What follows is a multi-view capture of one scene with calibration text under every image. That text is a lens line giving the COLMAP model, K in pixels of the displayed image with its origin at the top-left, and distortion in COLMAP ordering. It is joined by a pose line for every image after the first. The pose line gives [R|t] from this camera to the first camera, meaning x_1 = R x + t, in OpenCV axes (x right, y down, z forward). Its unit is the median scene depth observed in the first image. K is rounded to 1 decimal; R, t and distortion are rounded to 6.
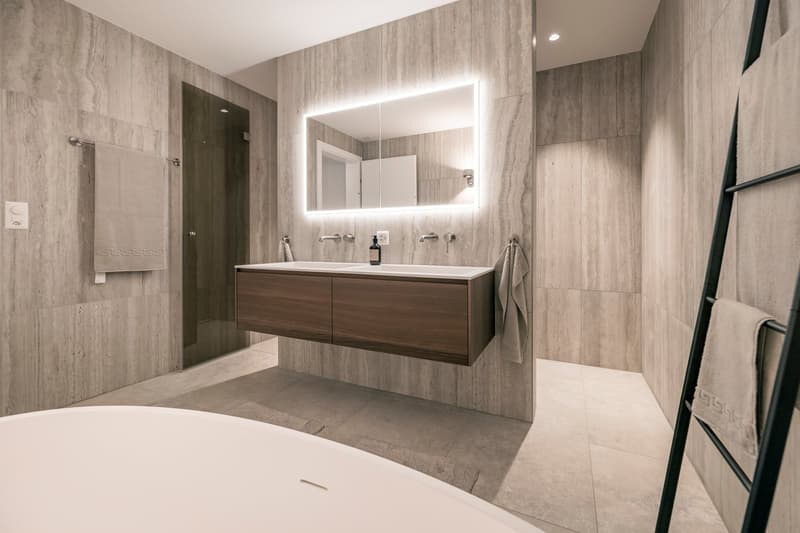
lens RADIAL K [[345.9, 0, 400.9], [0, 345.9, 246.2], [0, 0, 1]] dist [0.001621, 0.000129]
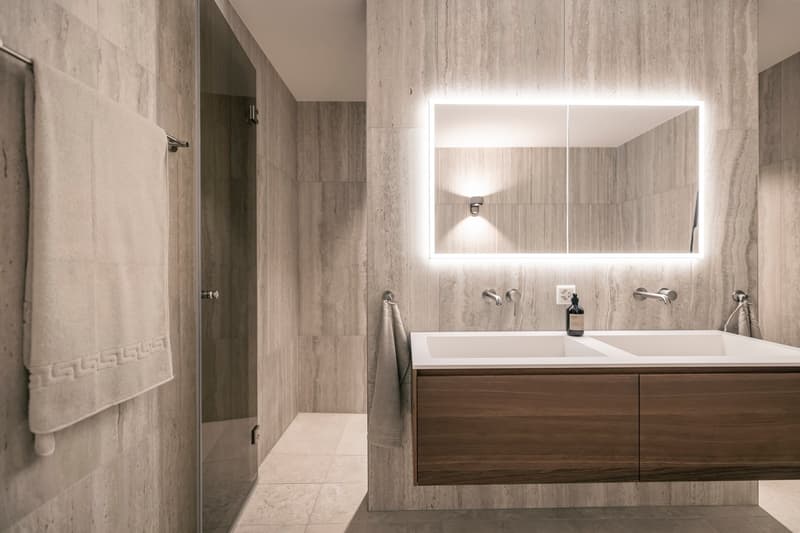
lens RADIAL K [[360.9, 0, 400.0], [0, 360.9, 266.5], [0, 0, 1]] dist [0.001239, -0.000051]
pose [[0.888982, -0.008706, 0.457859, -0.766922], [0.009474, 0.999955, 0.000620, -0.094667], [-0.457843, 0.003786, 0.889025, 0.541759]]
